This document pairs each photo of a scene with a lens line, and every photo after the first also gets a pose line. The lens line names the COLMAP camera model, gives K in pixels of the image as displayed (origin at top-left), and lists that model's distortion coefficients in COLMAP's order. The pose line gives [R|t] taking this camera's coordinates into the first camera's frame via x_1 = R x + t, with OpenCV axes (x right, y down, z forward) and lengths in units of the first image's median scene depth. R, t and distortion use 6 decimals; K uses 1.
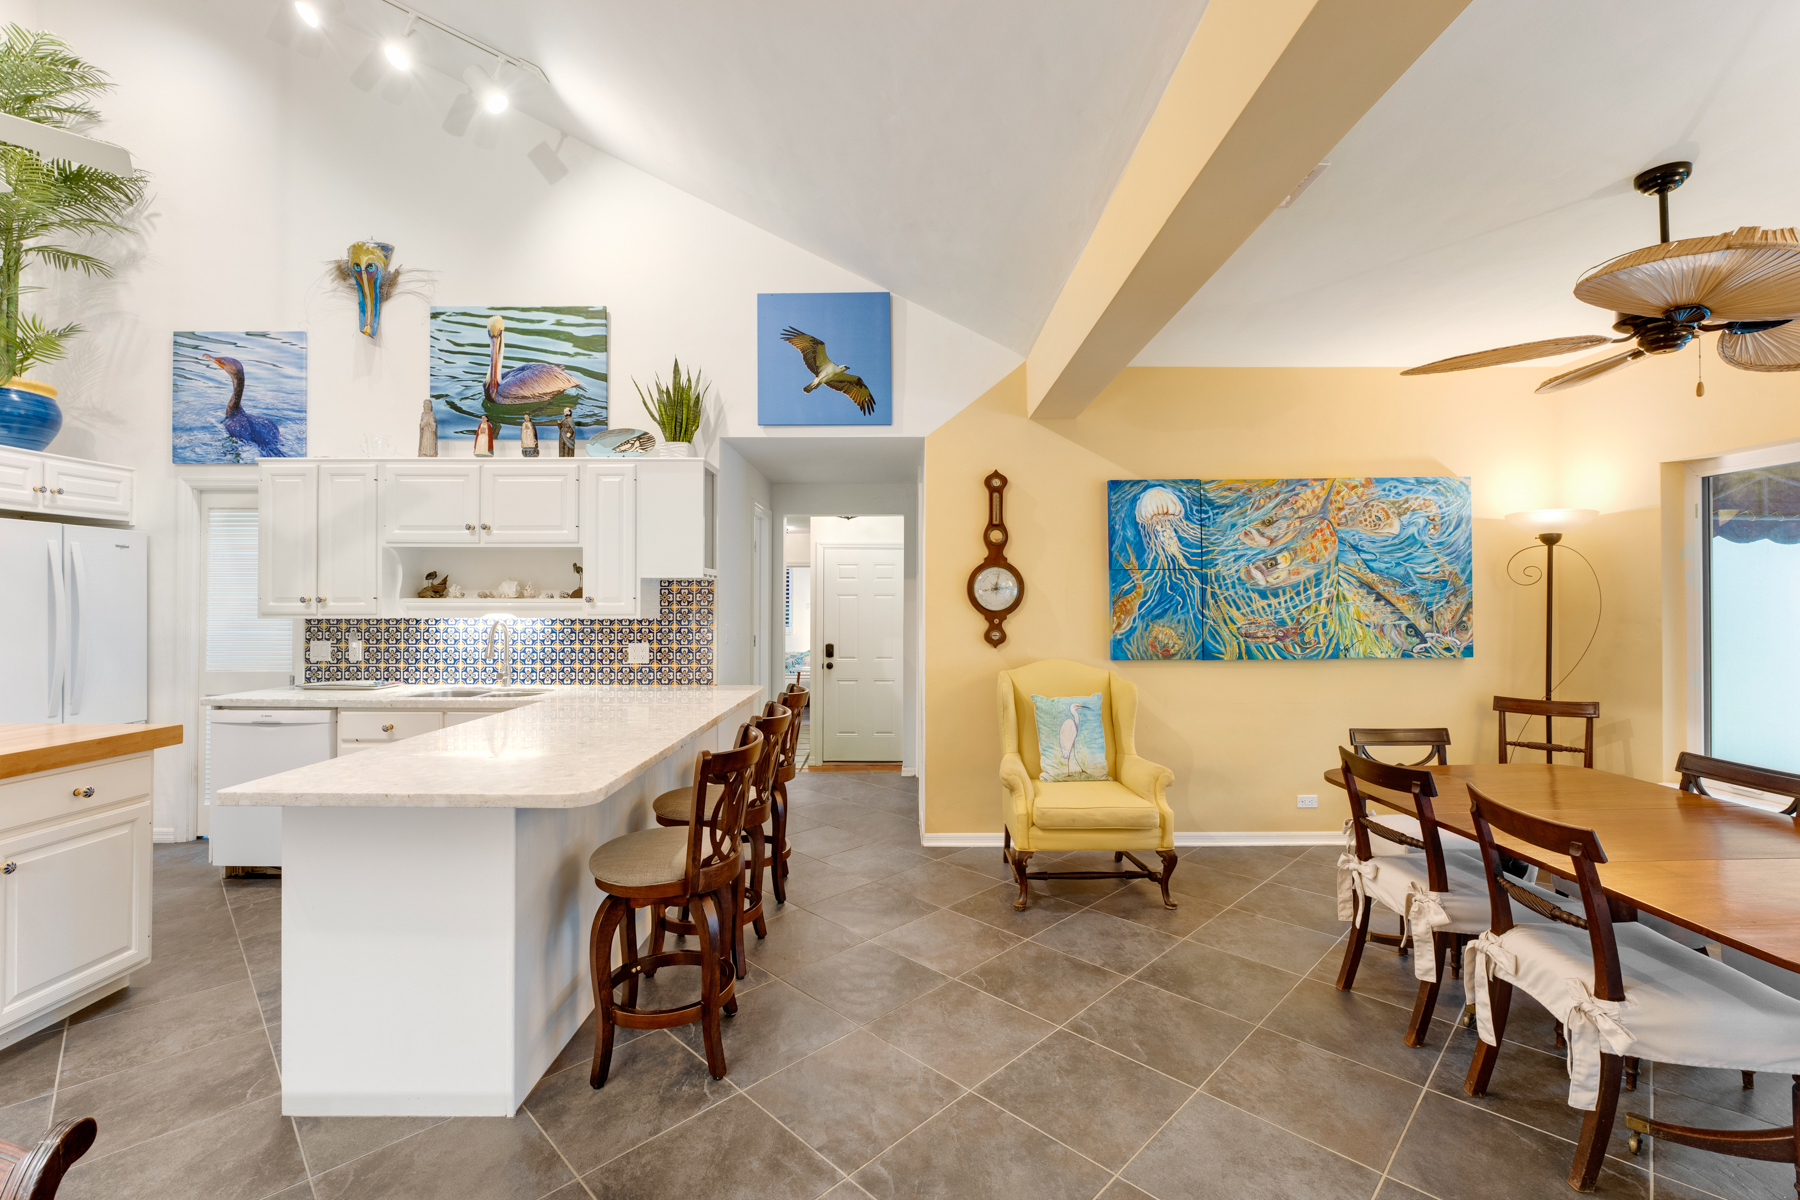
lens RADIAL K [[756.1, 0, 897.9], [0, 756.1, 596.1], [0, 0, 1]] dist [-0.002634, -0.000185]
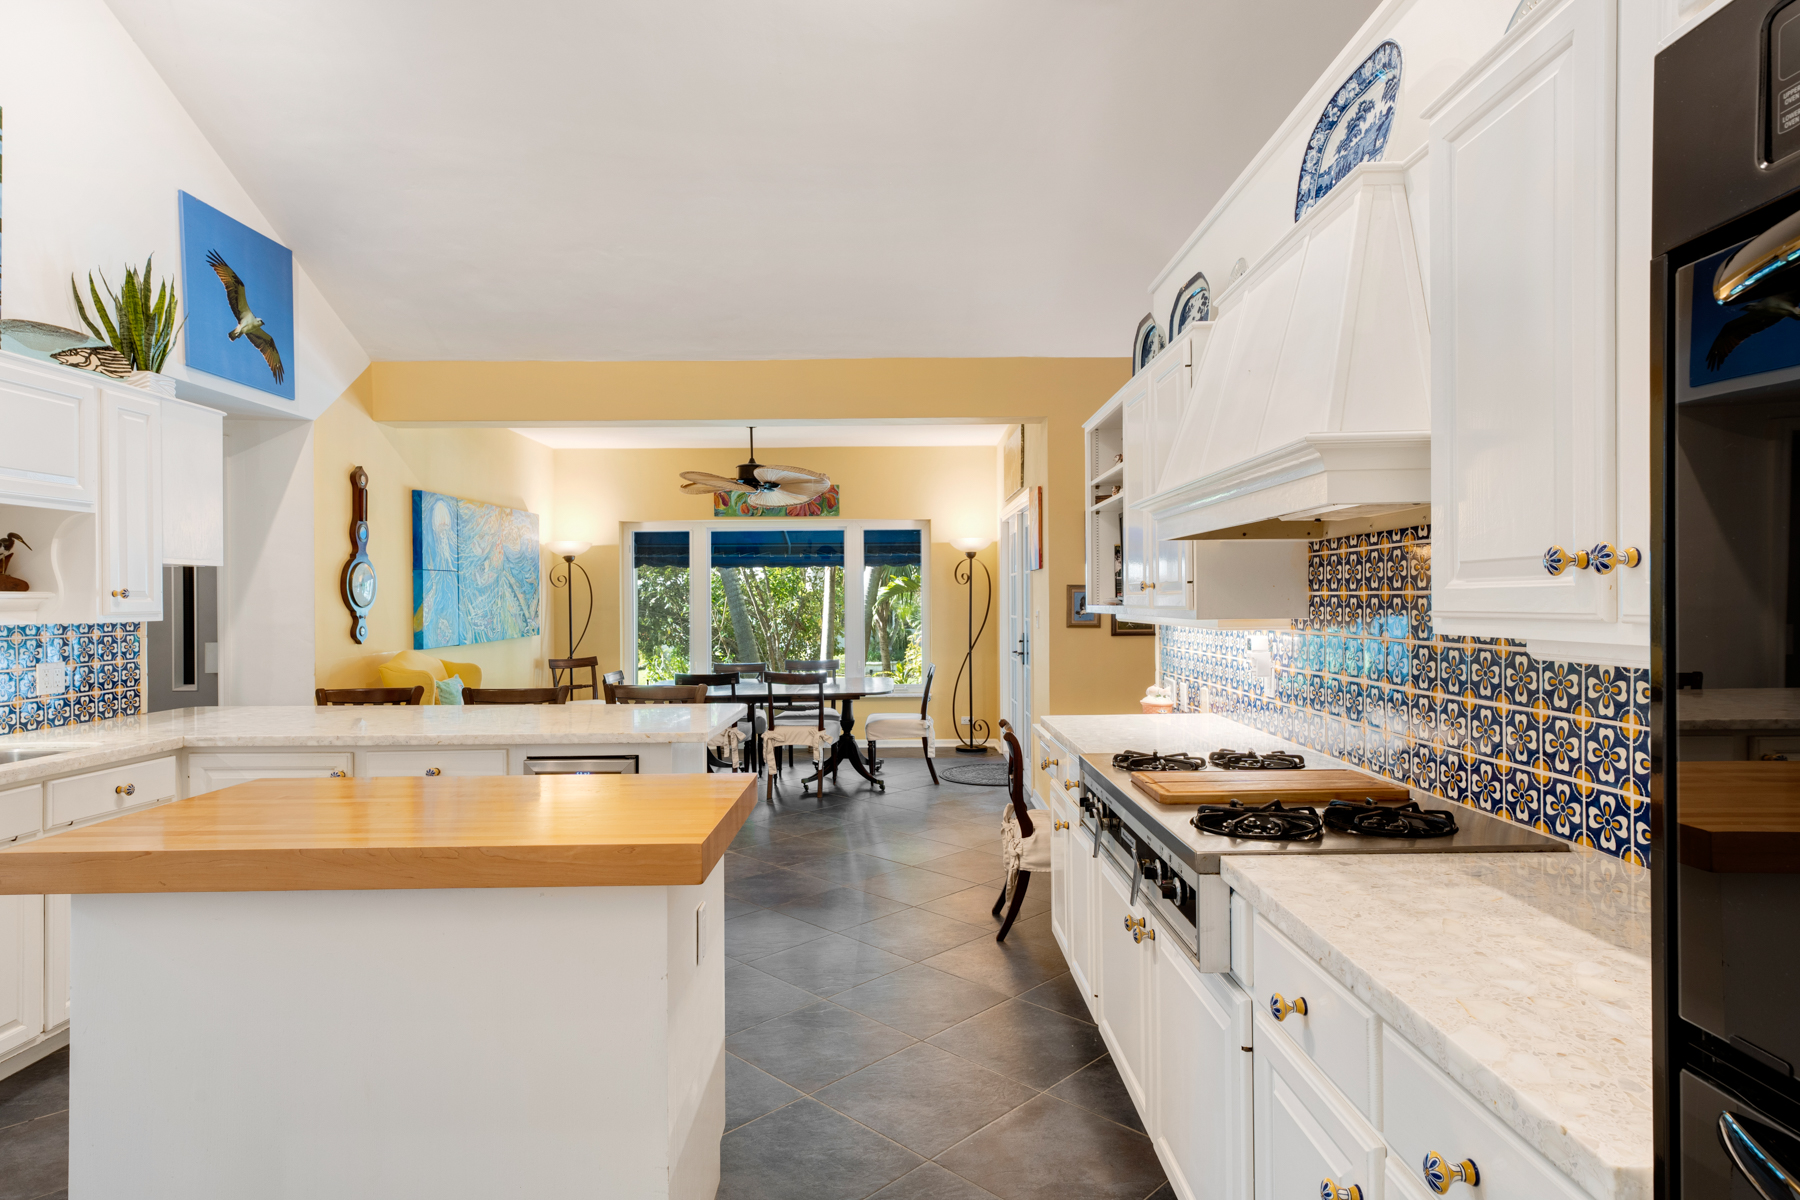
lens RADIAL K [[977.1, 0, 898.2], [0, 977.1, 595.9], [0, 0, 1]] dist [0.003539, 0.000779]
pose [[-0.001210, 0.002590, 0.999996, -1.169634], [-0.004001, 0.999989, -0.002595, 0.005477], [-0.999991, -0.004004, -0.001200, 0.285183]]
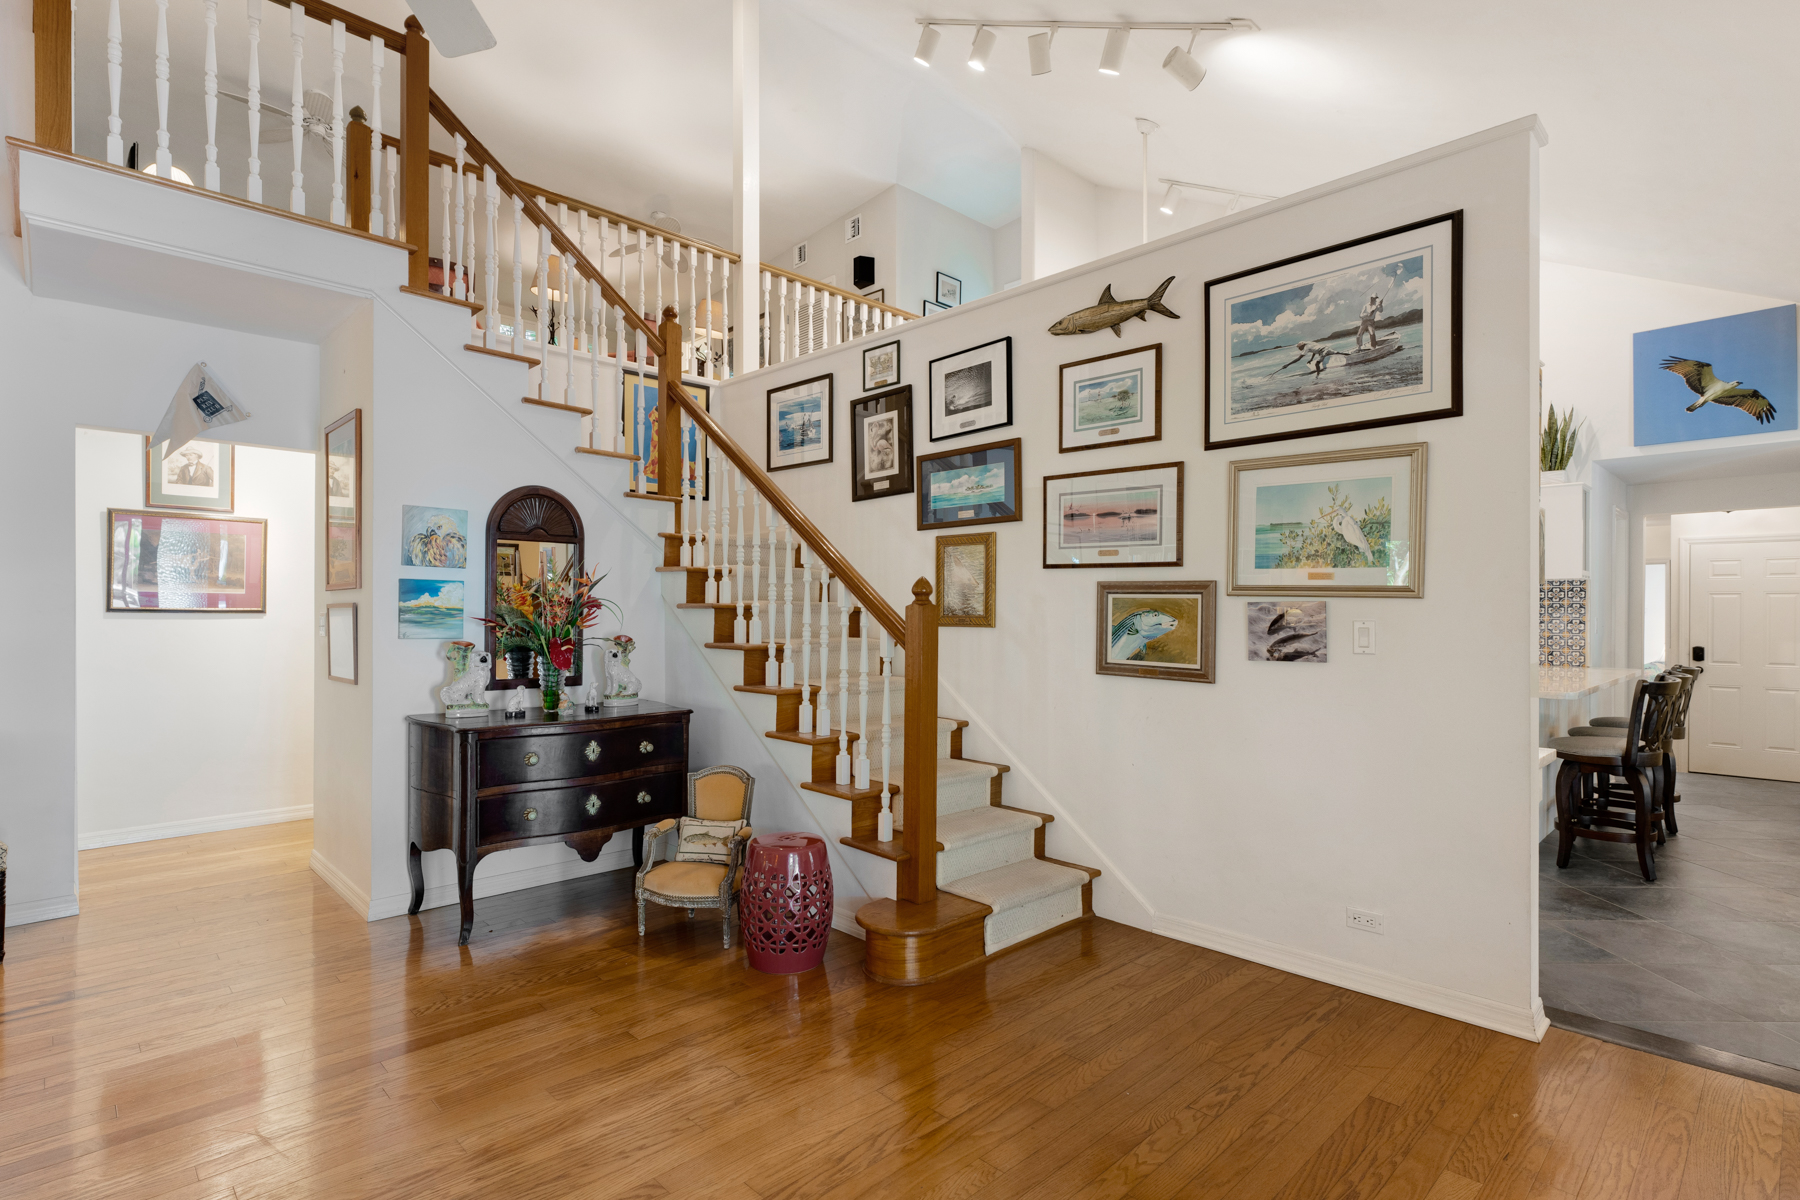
lens RADIAL K [[876.1, 0, 896.4], [0, 876.1, 612.1], [0, 0, 1]] dist [0.000032, 0.000370]
pose [[0.693506, 0.000892, -0.720450, 0.000839], [0.007836, 0.999931, 0.008781, 0.009271], [0.720408, -0.011735, 0.693451, -0.765508]]
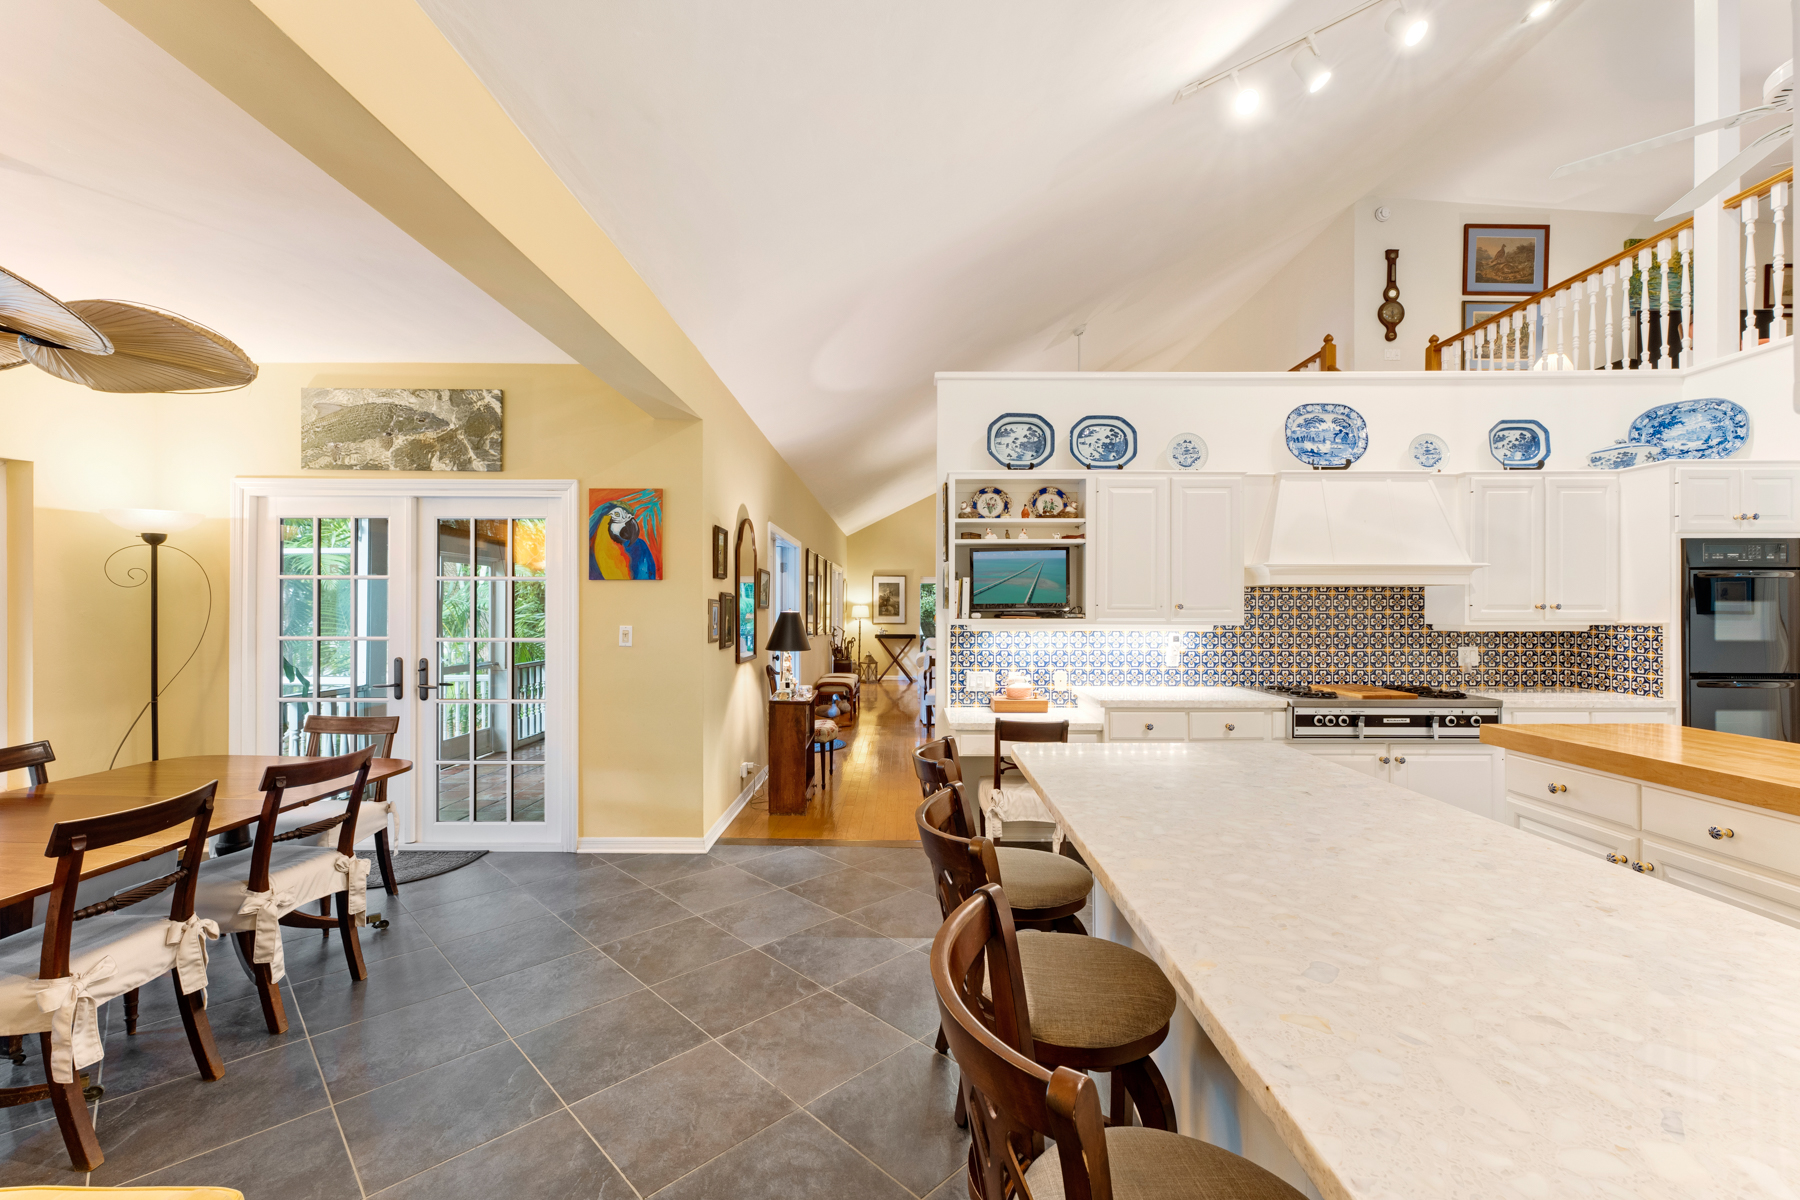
lens RADIAL K [[756.1, 0, 897.8], [0, 756.1, 606.2], [0, 0, 1]] dist [-0.002634, -0.000185]
pose [[-0.999939, -0.000209, 0.011070, -0.093633], [-0.000361, 0.999906, -0.013728, 0.011649], [-0.011066, -0.013731, -0.999844, 1.046905]]
